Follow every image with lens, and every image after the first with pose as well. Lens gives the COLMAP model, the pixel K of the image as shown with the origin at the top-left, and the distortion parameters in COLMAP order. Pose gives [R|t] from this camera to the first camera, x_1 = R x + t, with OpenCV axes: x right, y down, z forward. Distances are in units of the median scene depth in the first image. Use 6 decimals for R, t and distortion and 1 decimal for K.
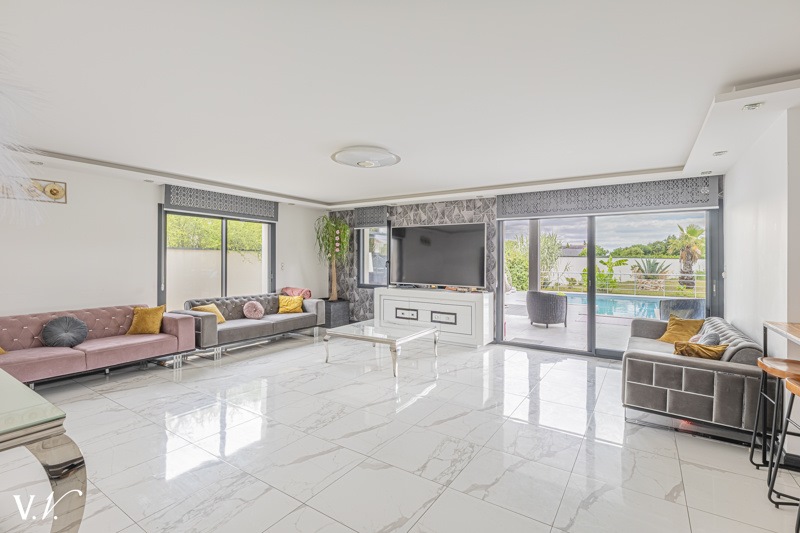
lens RADIAL K [[375.0, 0, 393.3], [0, 375.0, 253.2], [0, 0, 1]] dist [-0.003044, -0.000186]
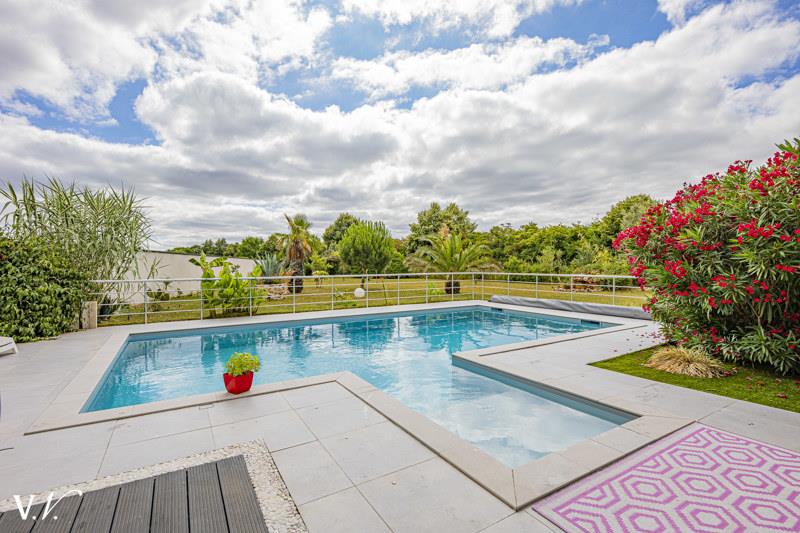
lens RADIAL K [[375.0, 0, 401.5], [0, 375.0, 265.3], [0, 0, 1]] dist [-0.003044, -0.000186]
pose [[0.415962, -0.012669, 0.909294, 0.386549], [-0.004971, 0.999856, 0.016204, 0.055686], [-0.909368, -0.011260, 0.415839, 1.245749]]
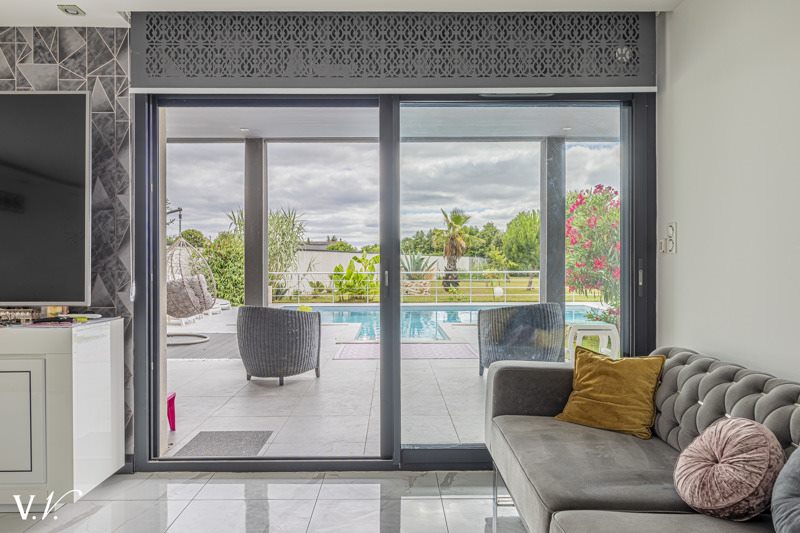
lens RADIAL K [[537.0, 0, 398.2], [0, 537.0, 262.8], [0, 0, 1]] dist [-0.005084, 0.000367]
pose [[0.823799, -0.010884, 0.566778, 0.158111], [0.000344, 0.999825, 0.018700, 0.038202], [-0.566882, -0.015210, 0.823658, 0.380355]]
